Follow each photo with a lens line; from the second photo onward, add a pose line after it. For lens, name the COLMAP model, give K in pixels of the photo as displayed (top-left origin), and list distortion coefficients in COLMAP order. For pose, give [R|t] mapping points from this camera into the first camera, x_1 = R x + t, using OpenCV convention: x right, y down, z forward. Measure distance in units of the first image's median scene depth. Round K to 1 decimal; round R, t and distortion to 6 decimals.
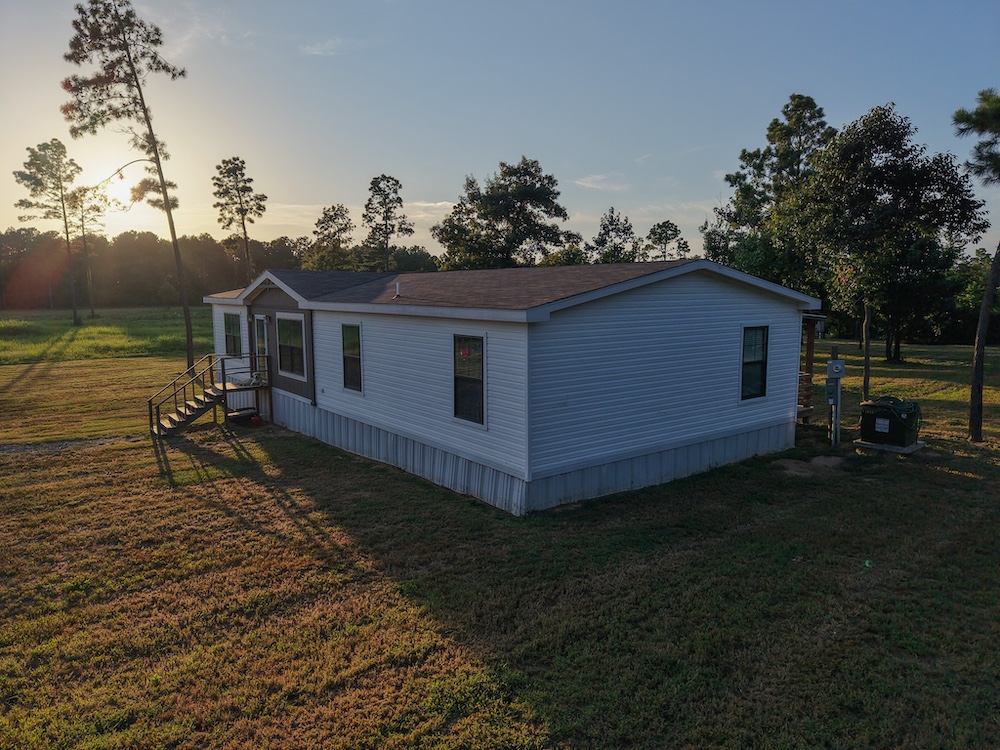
lens RADIAL K [[667.7, 0, 494.7], [0, 667.7, 373.8], [0, 0, 1]] dist [0.038082, -0.037979]
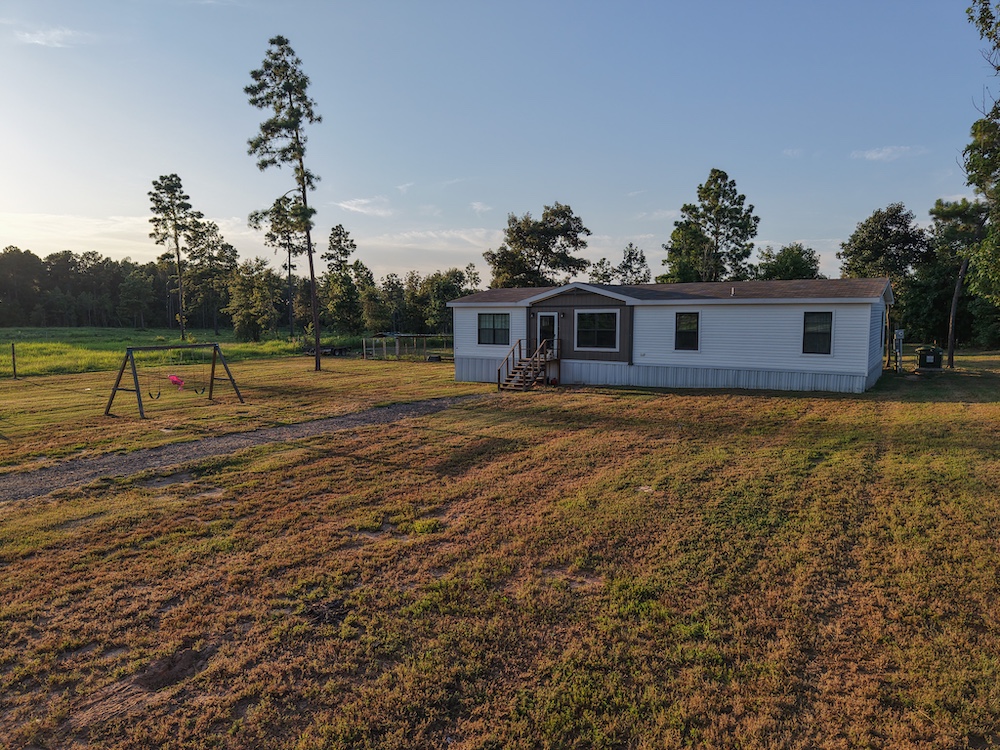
lens RADIAL K [[667.7, 0, 494.7], [0, 667.7, 373.8], [0, 0, 1]] dist [0.038082, -0.037979]
pose [[0.941163, -0.029574, 0.336657, -0.509407], [0.041056, 0.998791, -0.027036, 0.044940], [-0.335451, 0.039268, 0.941239, -0.185745]]
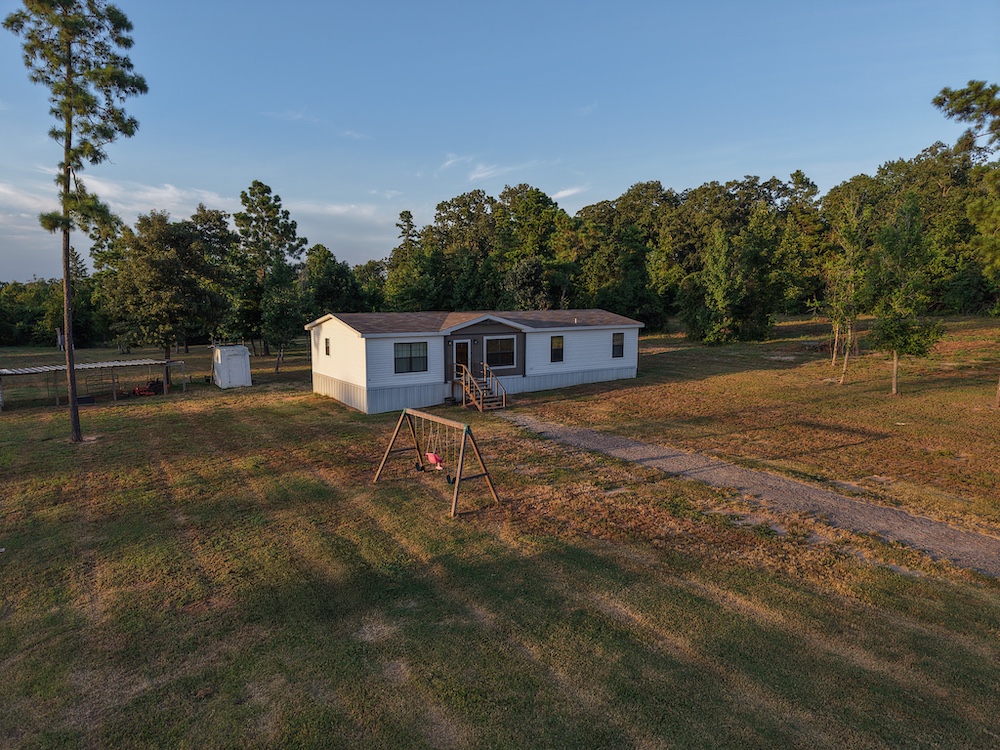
lens RADIAL K [[667.7, 0, 494.7], [0, 667.7, 373.8], [0, 0, 1]] dist [0.038082, -0.037979]
pose [[0.060972, -0.121008, 0.990777, -1.079406], [0.124219, 0.985827, 0.112759, -0.096854], [-0.990380, 0.116199, 0.075139, 0.423494]]
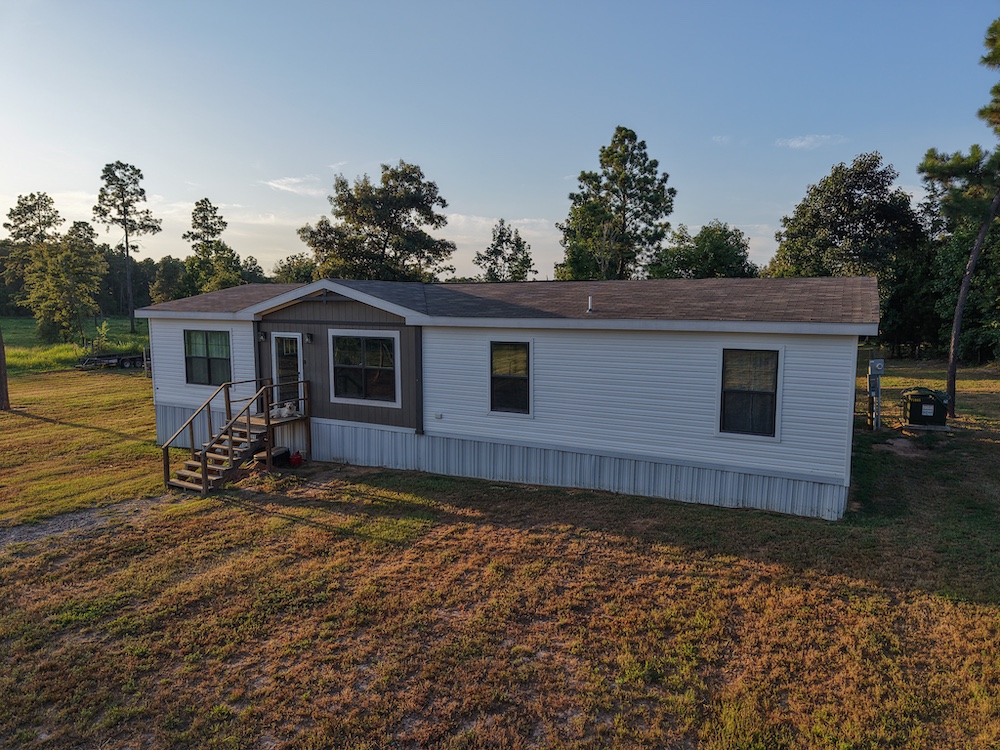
lens RADIAL K [[667.7, 0, 494.7], [0, 667.7, 373.8], [0, 0, 1]] dist [0.038082, -0.037979]
pose [[0.906280, -0.047704, 0.419976, -0.246884], [0.051677, 0.998662, 0.001921, -0.012800], [-0.419506, 0.019962, 0.907533, 0.073121]]
